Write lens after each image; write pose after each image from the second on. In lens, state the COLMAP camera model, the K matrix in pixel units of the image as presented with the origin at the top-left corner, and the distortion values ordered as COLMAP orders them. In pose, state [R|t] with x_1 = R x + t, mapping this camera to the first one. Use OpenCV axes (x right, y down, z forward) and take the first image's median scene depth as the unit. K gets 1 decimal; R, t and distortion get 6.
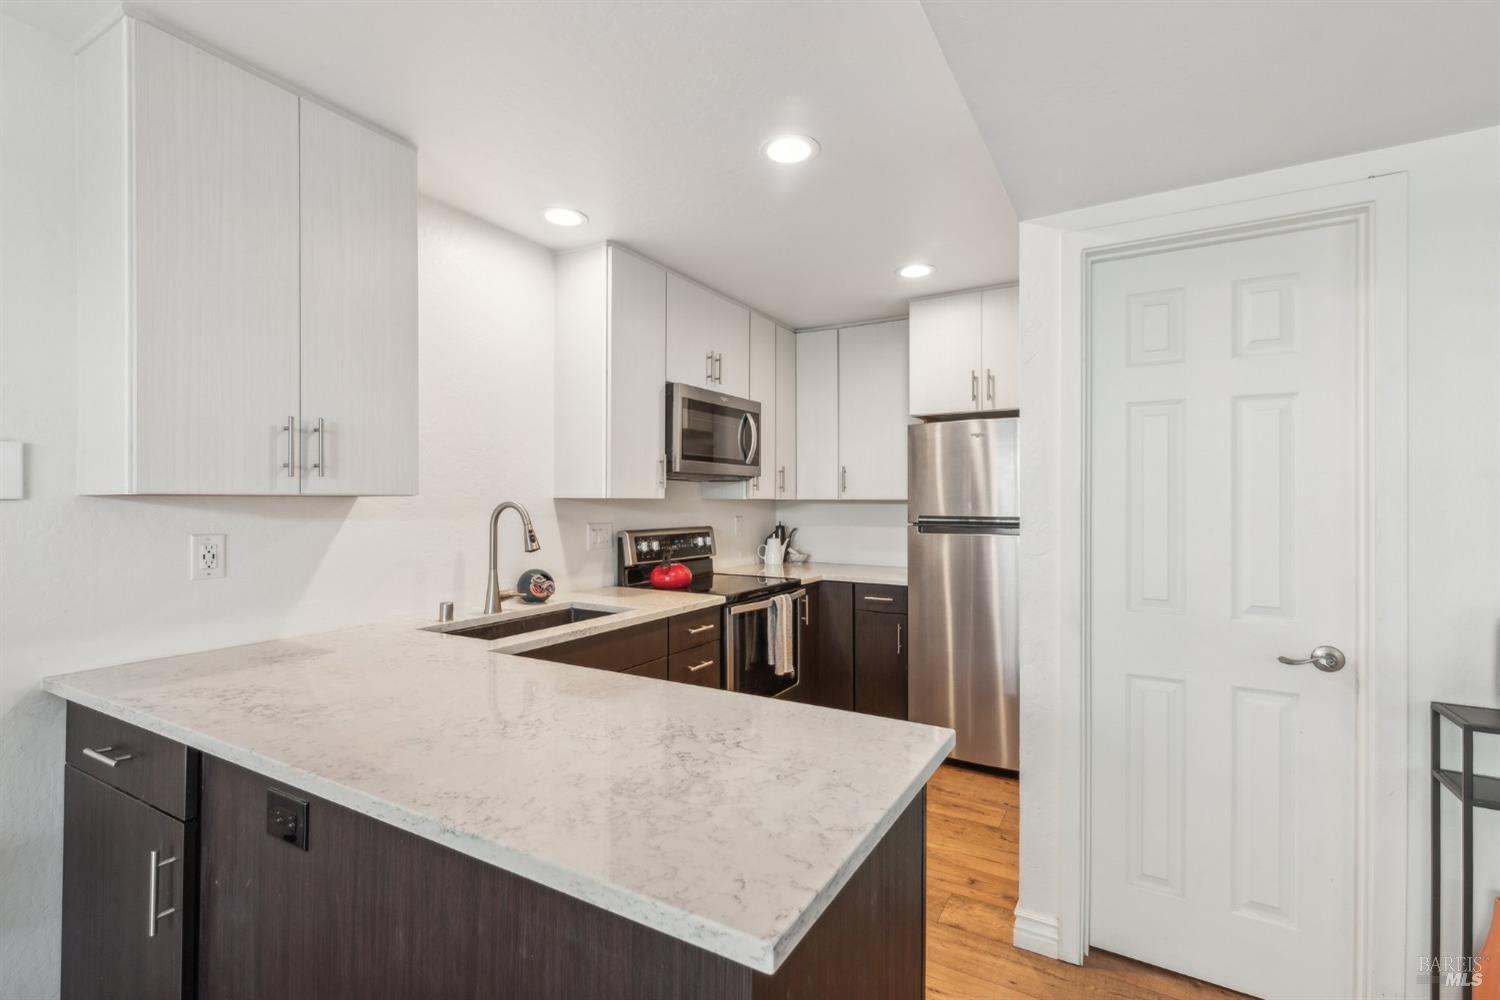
lens RADIAL K [[690.5, 0, 747.1], [0, 690.5, 490.2], [0, 0, 1]] dist [0.017056, 0.000075]
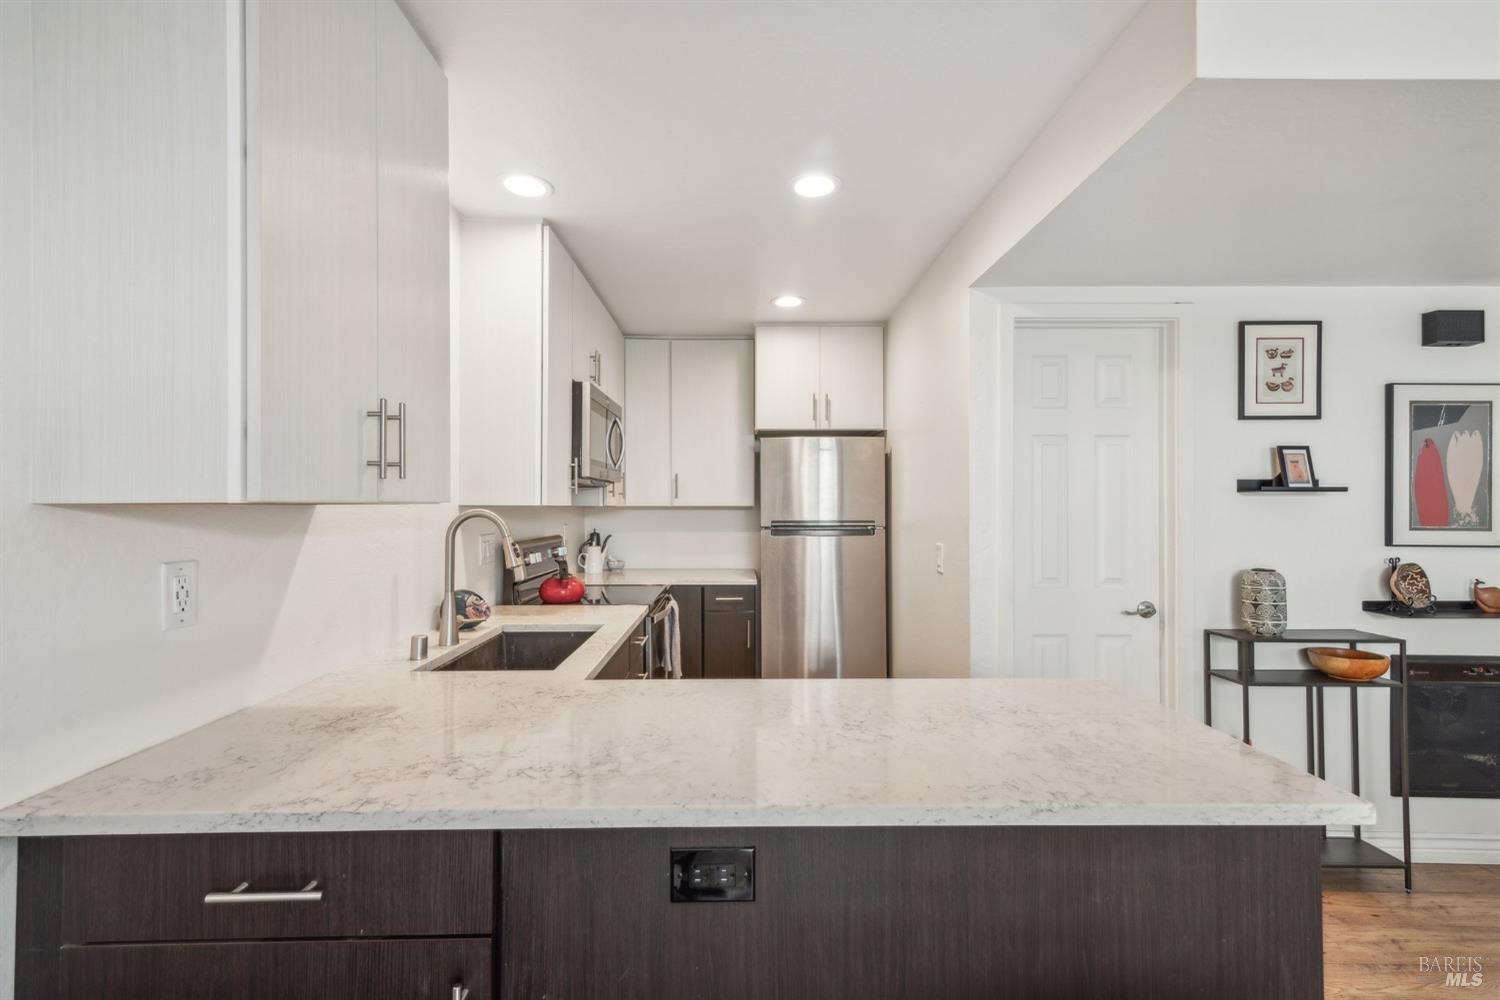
lens RADIAL K [[685.2, 0, 749.7], [0, 685.2, 495.1], [0, 0, 1]] dist [0.012404, -0.000084]
pose [[0.853753, 0.005248, 0.520652, -0.376803], [-0.004351, 0.999986, -0.002944, -0.000746], [-0.520660, 0.000248, 0.853764, 0.084815]]
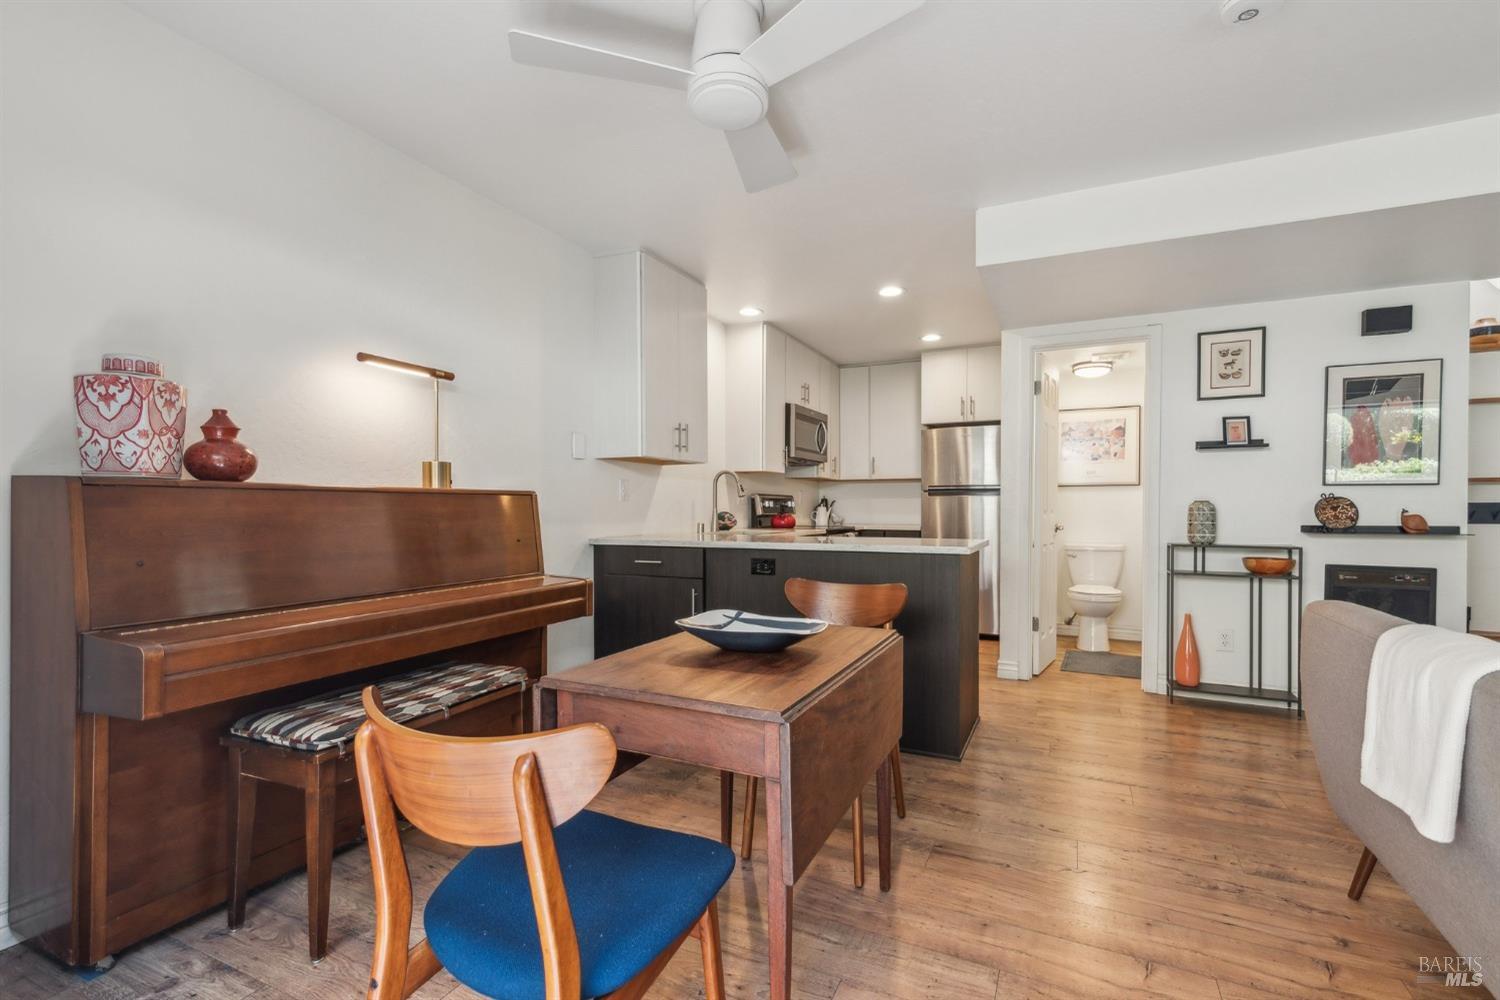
lens RADIAL K [[692.9, 0, 743.6], [0, 692.9, 504.4], [0, 0, 1]] dist [0.017892, 0.000080]
pose [[0.996513, -0.003043, 0.083383, -0.341737], [0.002194, 0.999945, 0.010262, 0.066747], [-0.083409, -0.010043, 0.996465, -0.624077]]
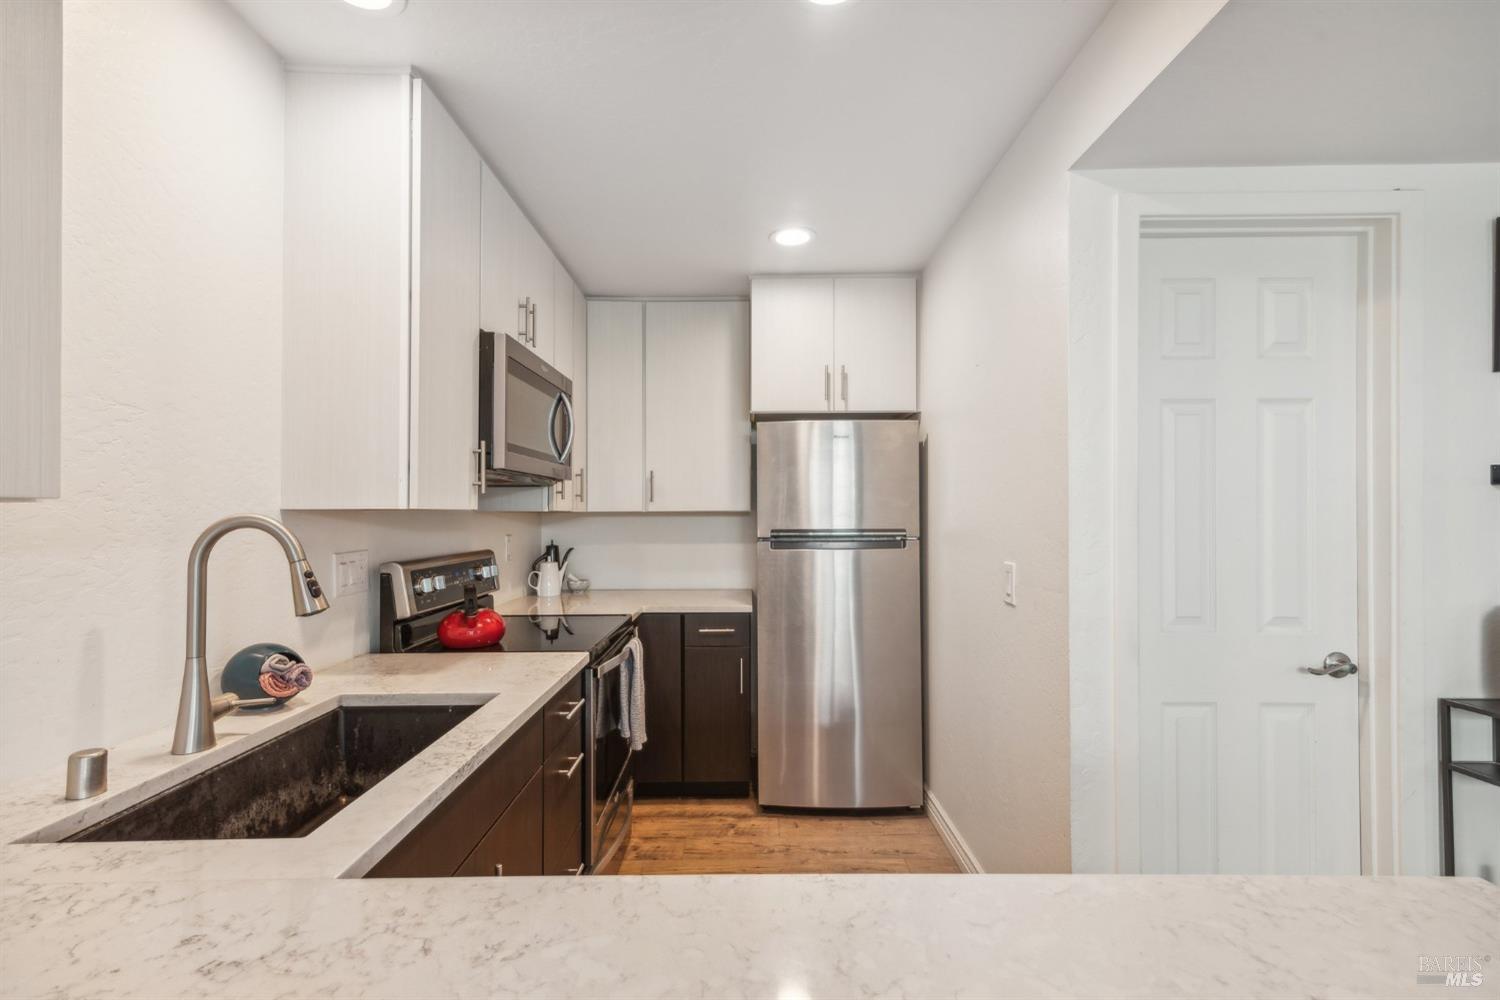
lens RADIAL K [[679.6, 0, 750.0], [0, 679.6, 500.0], [0, 0, 1]] dist [0.002854, 0.000223]
pose [[0.859461, 0.005270, 0.511174, -0.214988], [-0.001990, 0.999974, -0.006964, 0.006737], [-0.511197, 0.004968, 0.859449, 0.312434]]
